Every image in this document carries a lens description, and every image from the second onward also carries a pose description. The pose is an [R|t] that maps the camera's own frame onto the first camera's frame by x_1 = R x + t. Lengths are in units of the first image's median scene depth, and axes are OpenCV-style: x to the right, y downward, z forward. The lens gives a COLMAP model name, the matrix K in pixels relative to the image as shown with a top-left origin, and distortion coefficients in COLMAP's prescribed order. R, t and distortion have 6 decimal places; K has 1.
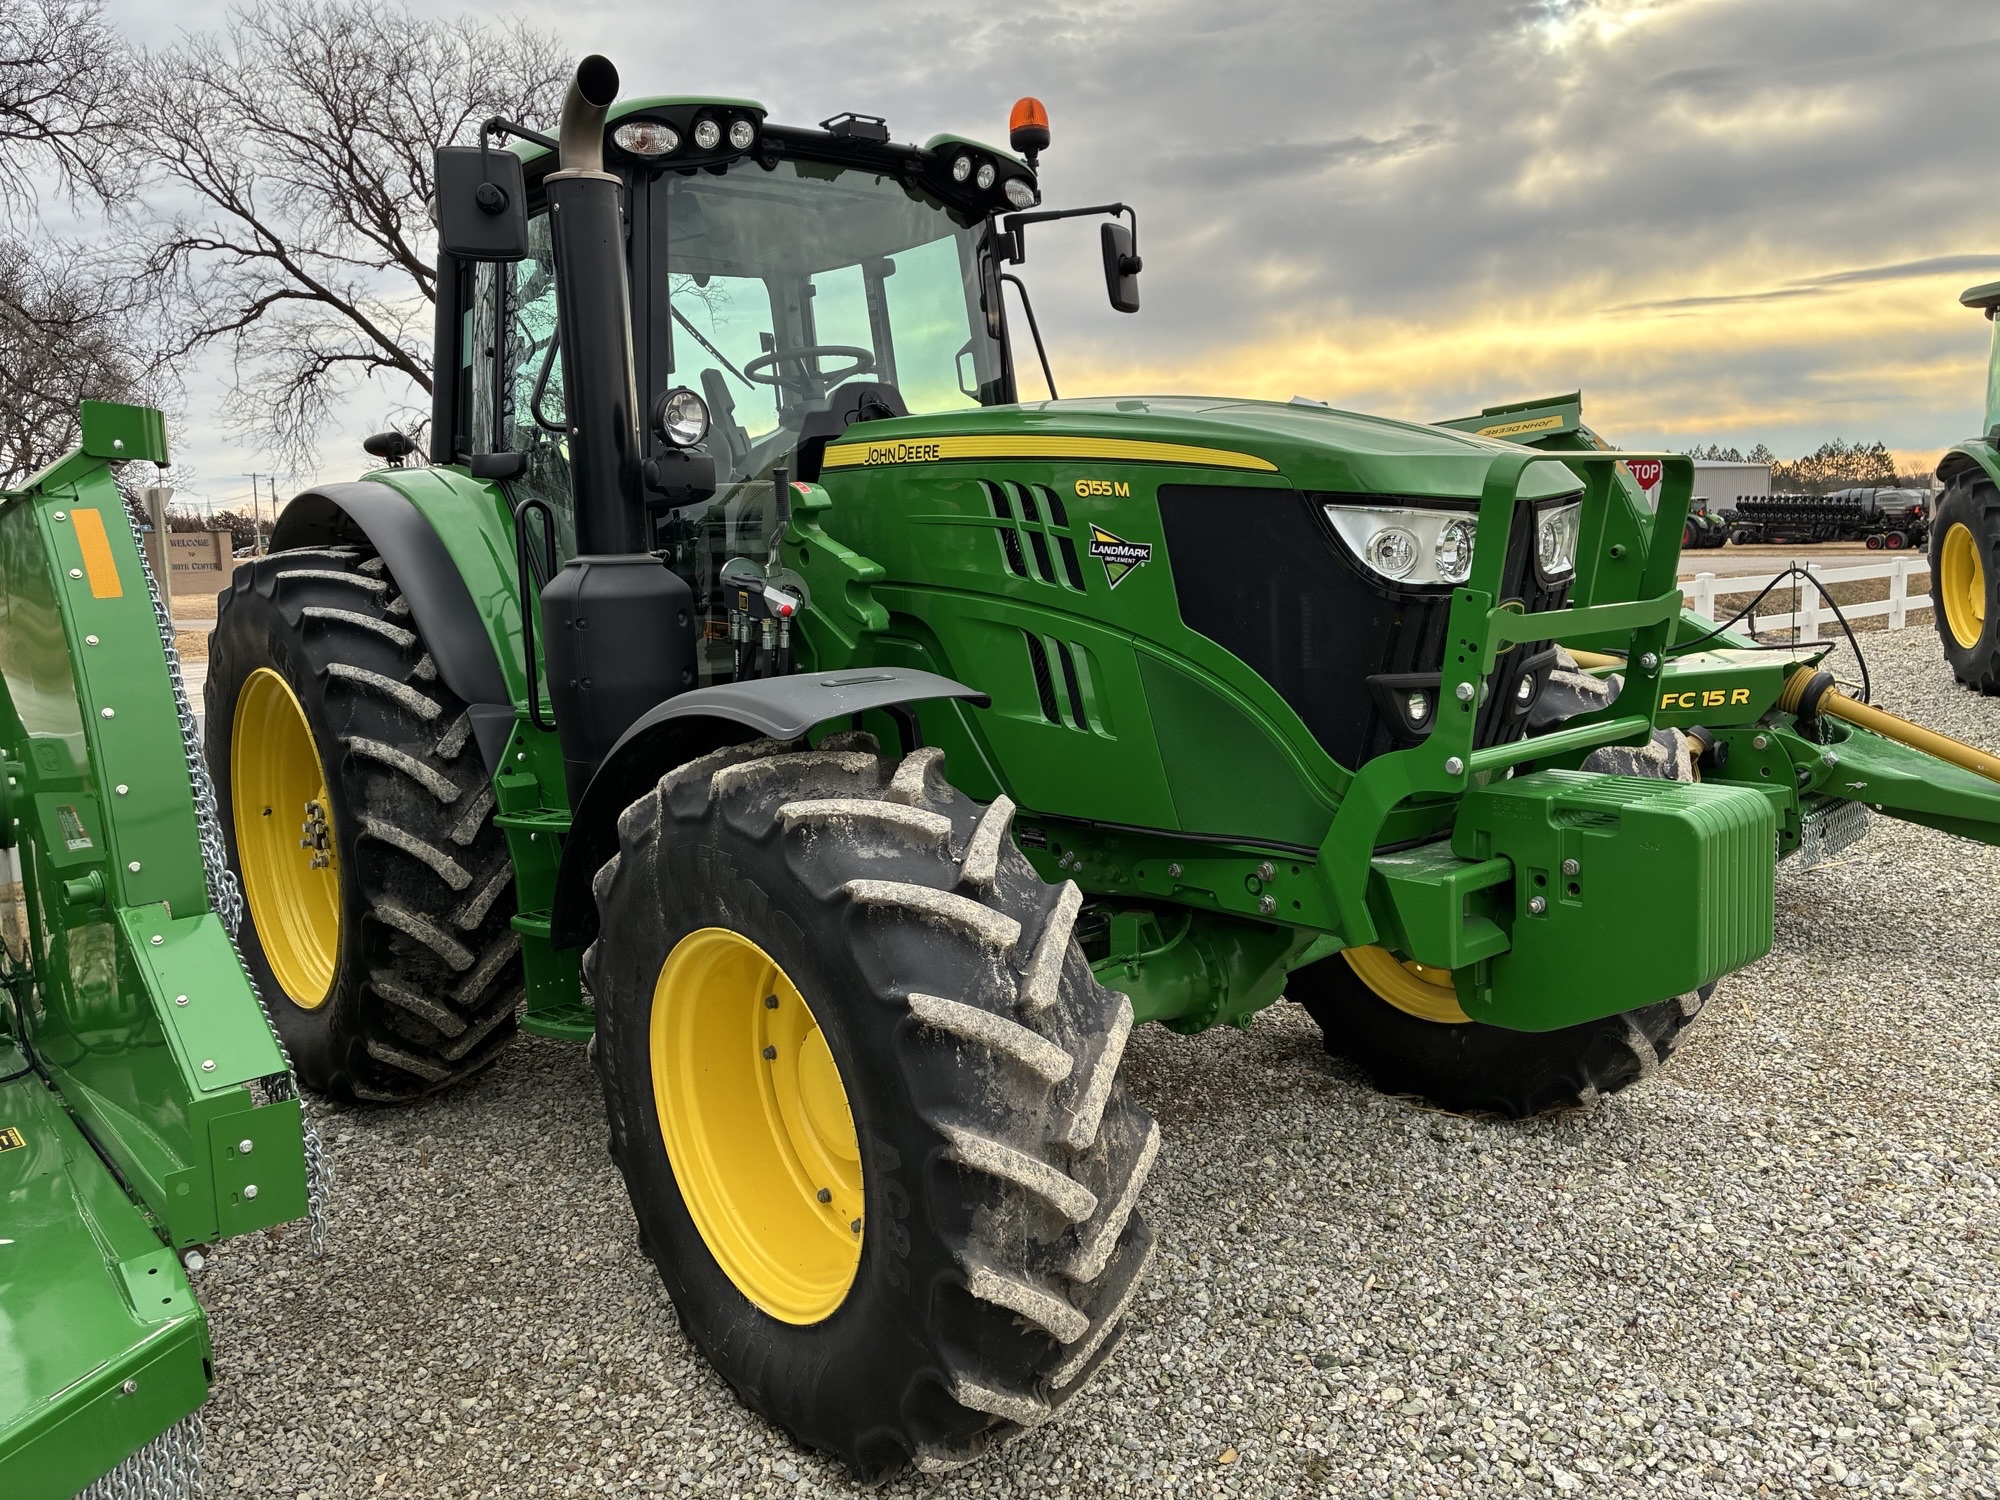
lens RADIAL K [[1537.8, 0, 986.1], [0, 1537.8, 755.4], [0, 0, 1]] dist [0.067901, -0.096606]
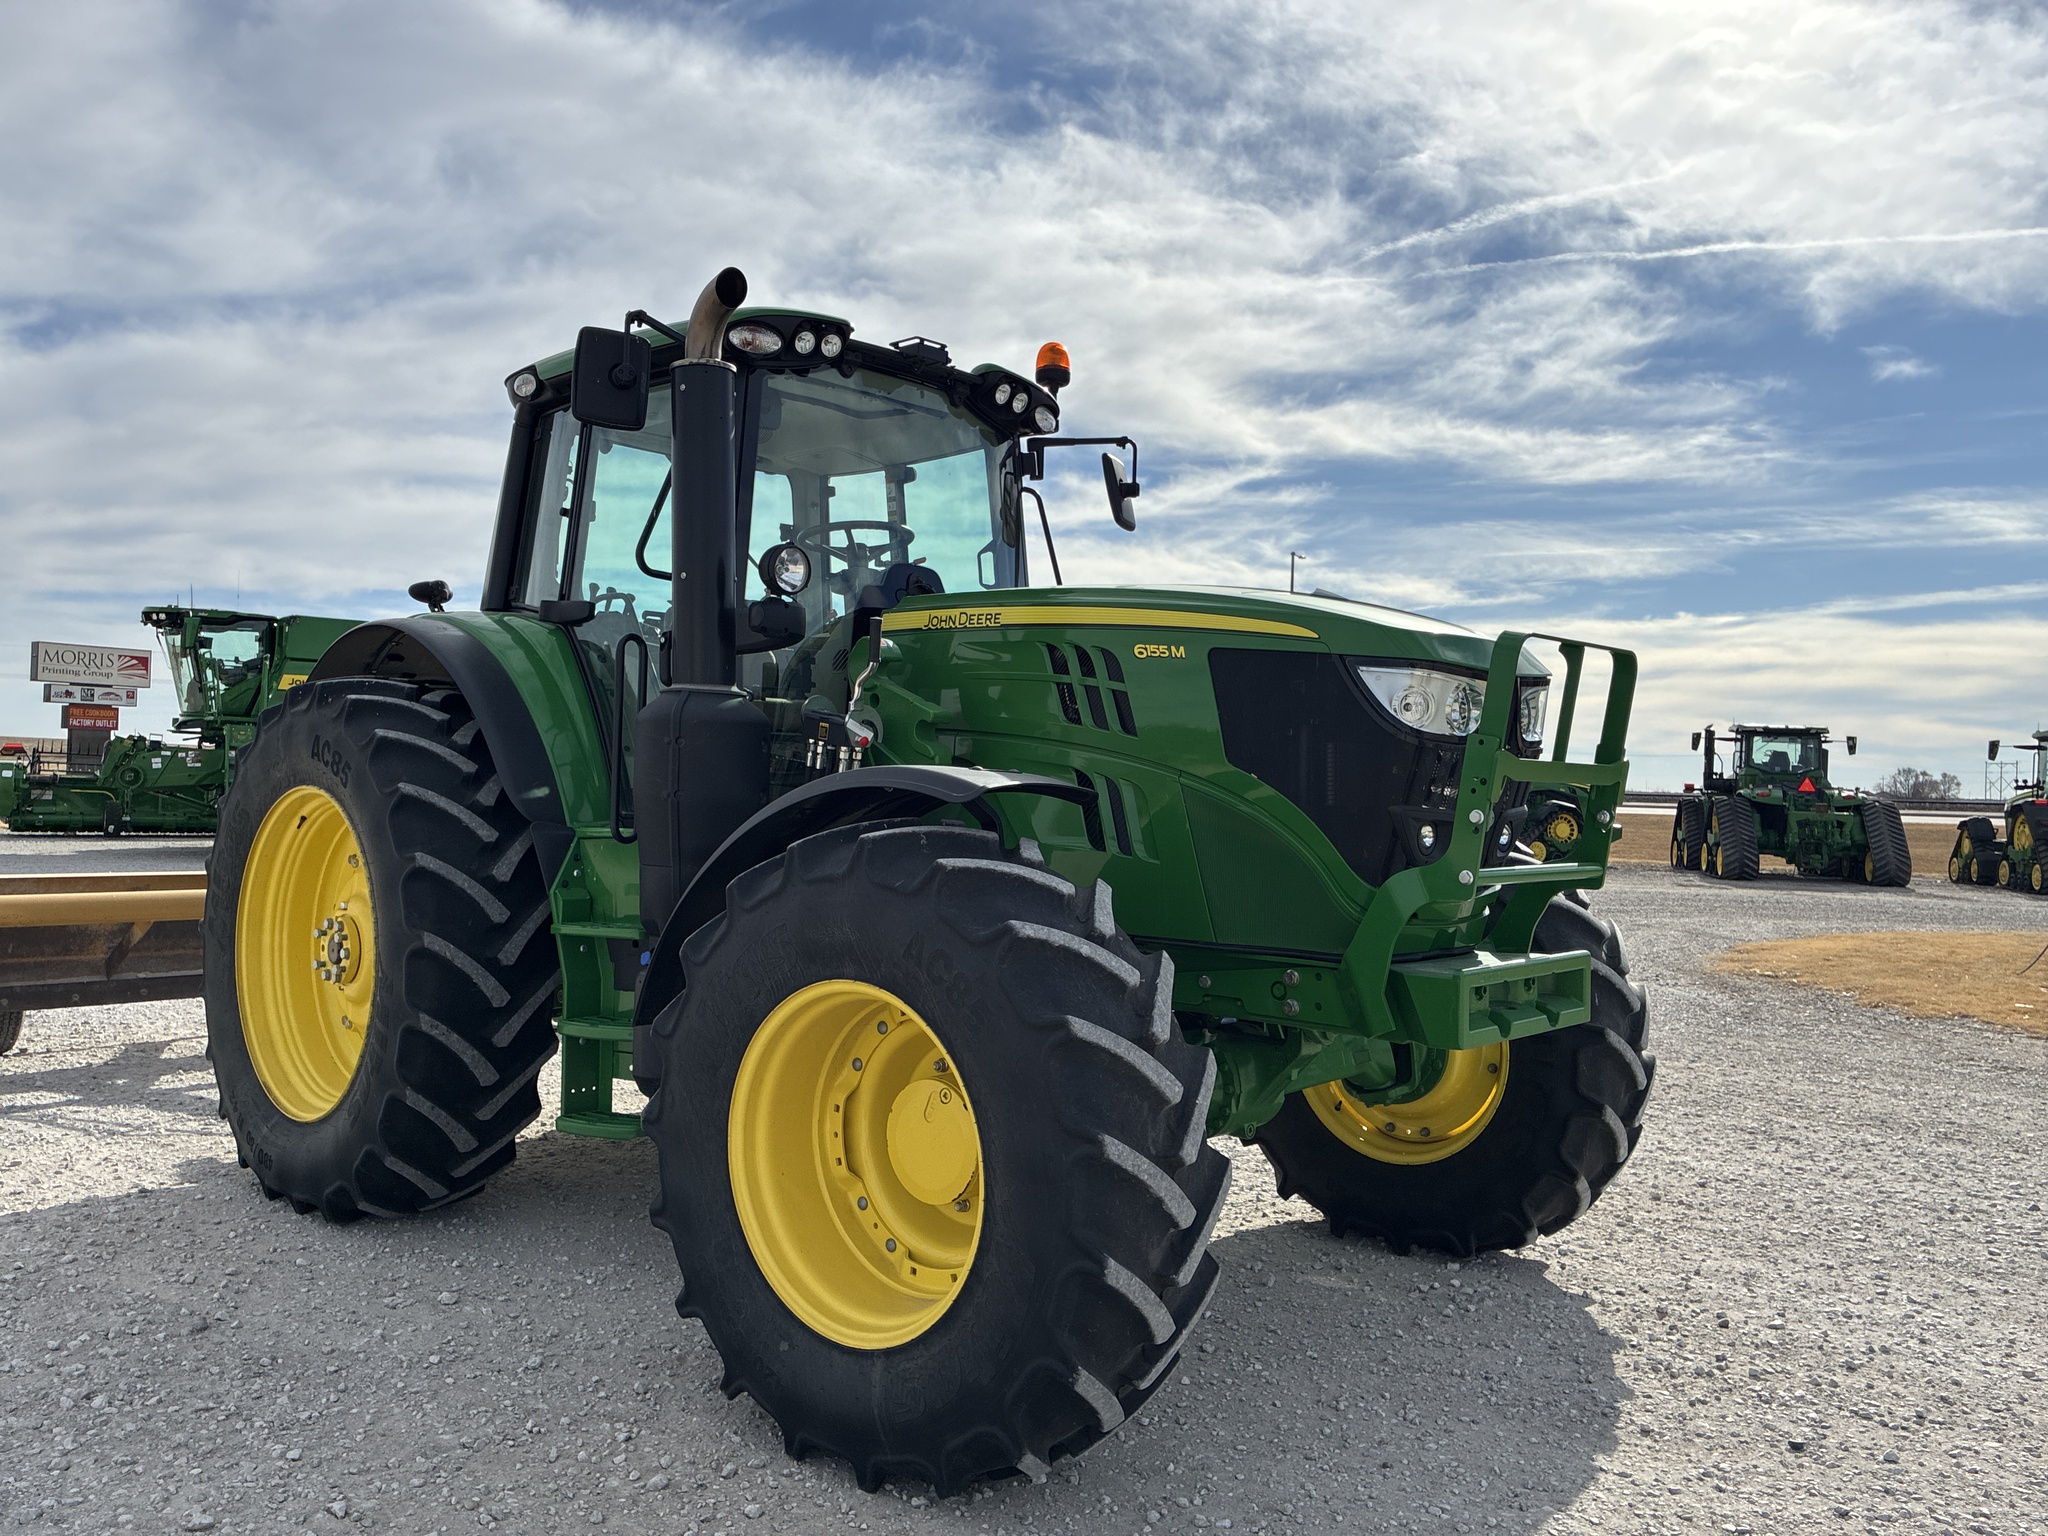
lens RADIAL K [[1574.7, 0, 1020.8], [0, 1574.7, 781.5], [0, 0, 1]] dist [0.067901, -0.096606]
pose [[0.990525, 0.064347, 0.121323, -0.140948], [-0.045912, 0.987764, -0.149044, 0.092881], [-0.129429, 0.142062, 0.981360, -0.134769]]
